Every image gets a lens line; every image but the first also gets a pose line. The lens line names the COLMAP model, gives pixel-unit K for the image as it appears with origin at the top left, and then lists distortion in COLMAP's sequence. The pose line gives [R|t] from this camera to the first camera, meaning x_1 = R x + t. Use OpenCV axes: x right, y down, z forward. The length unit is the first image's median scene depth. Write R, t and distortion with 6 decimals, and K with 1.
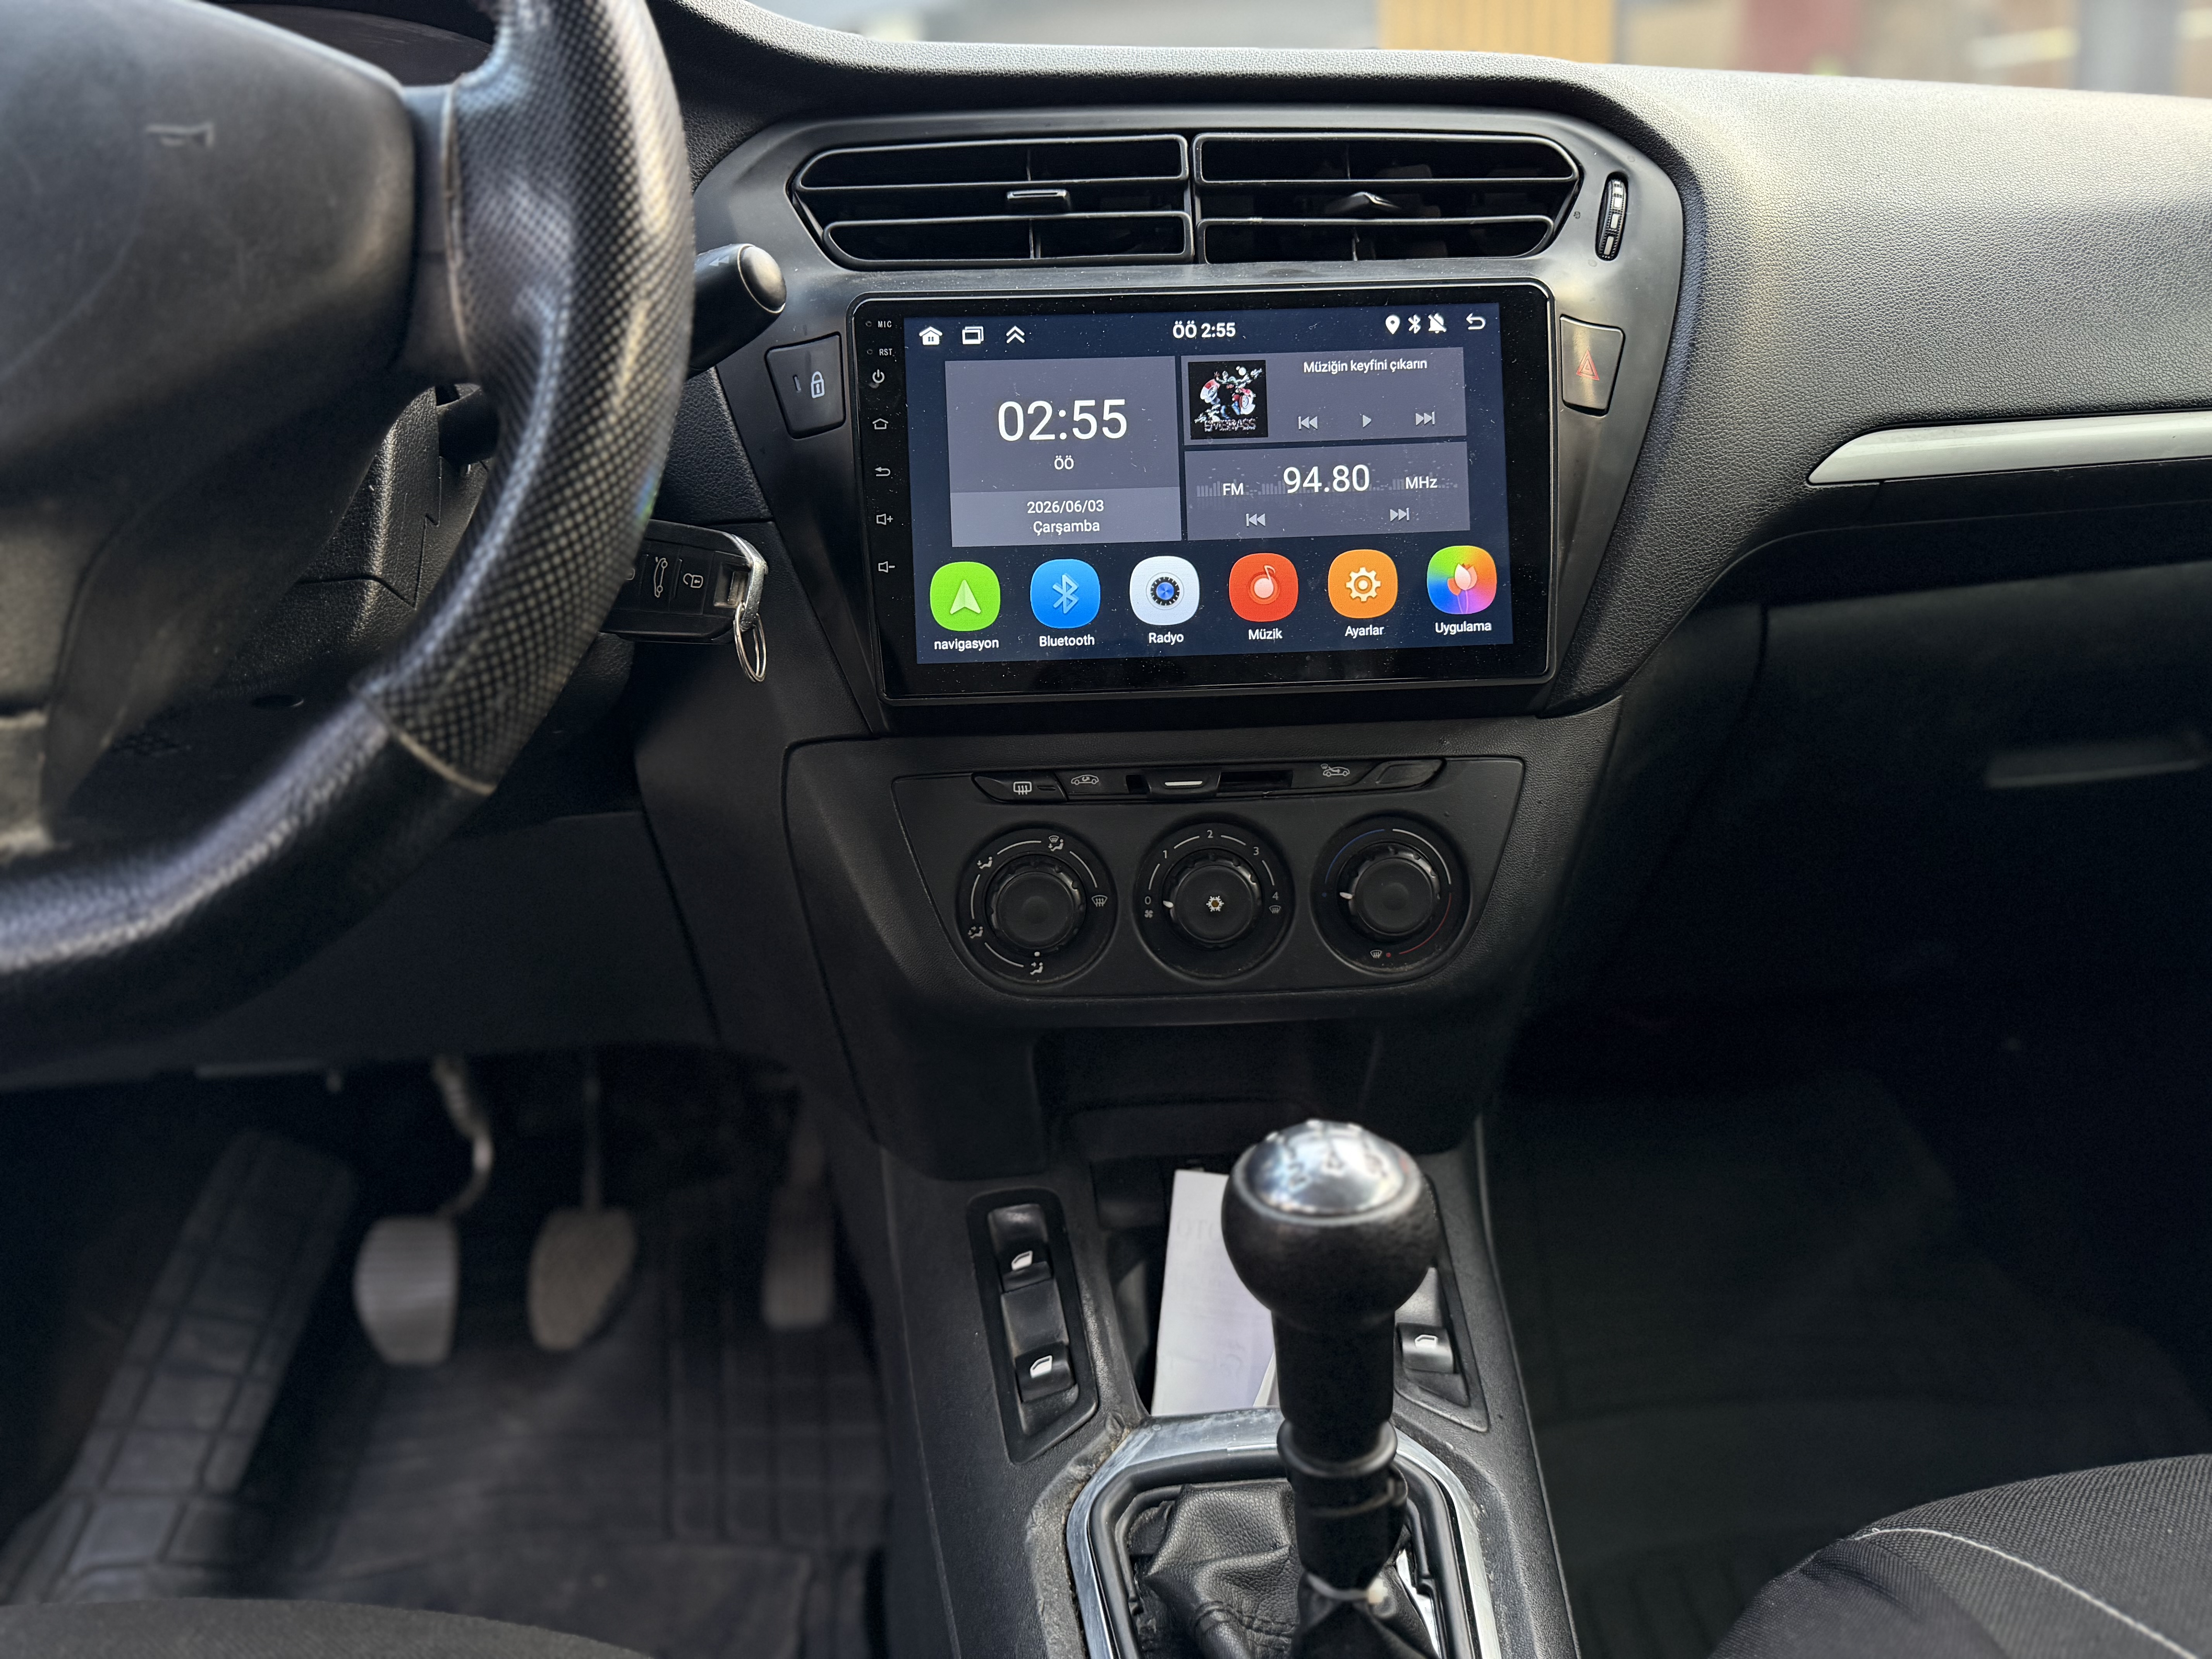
lens RADIAL K [[1556.9, 0, 1079.2], [0, 1556.9, 882.6], [0, 0, 1]] dist [0.044203, -0.000163]
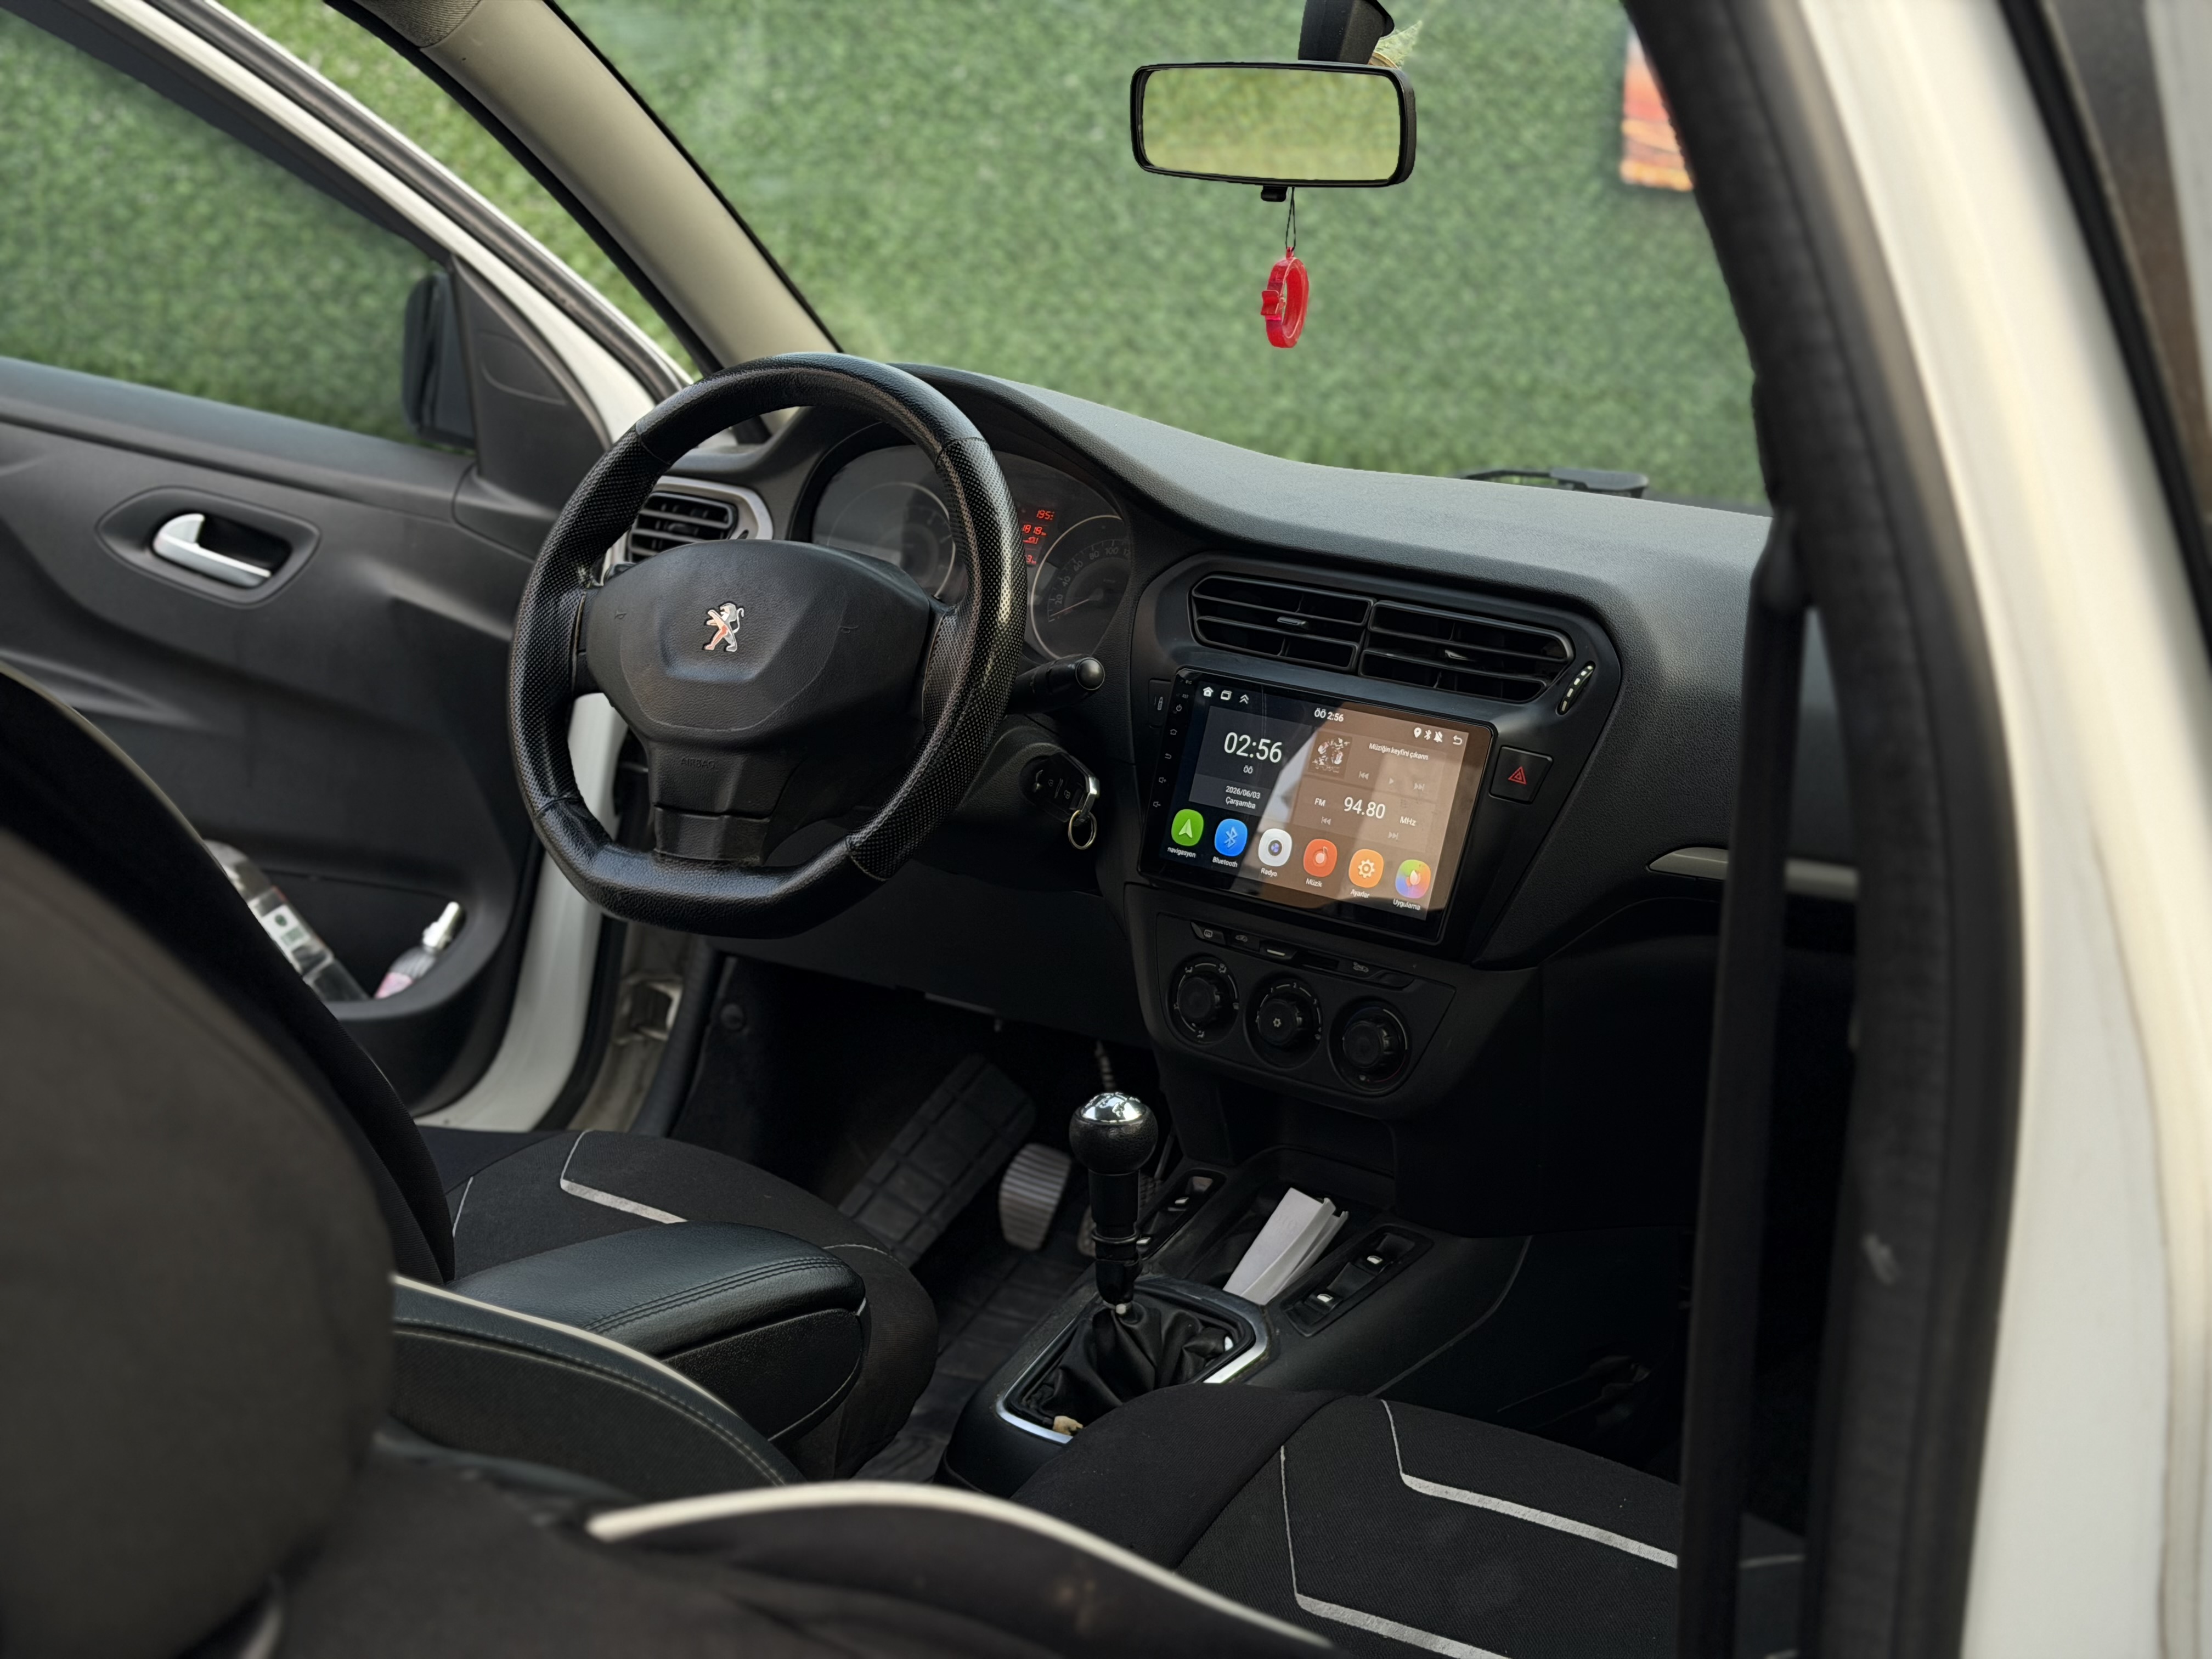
lens RADIAL K [[3092.8, 0, 1106.2], [0, 3092.8, 829.7], [0, 0, 1]] dist [-0.008759, 0.000000]
pose [[0.768341, 0.217719, -0.601873, 2.099844], [-0.246507, 0.968485, 0.035649, -0.288889], [0.590666, 0.120975, 0.797796, -2.042165]]
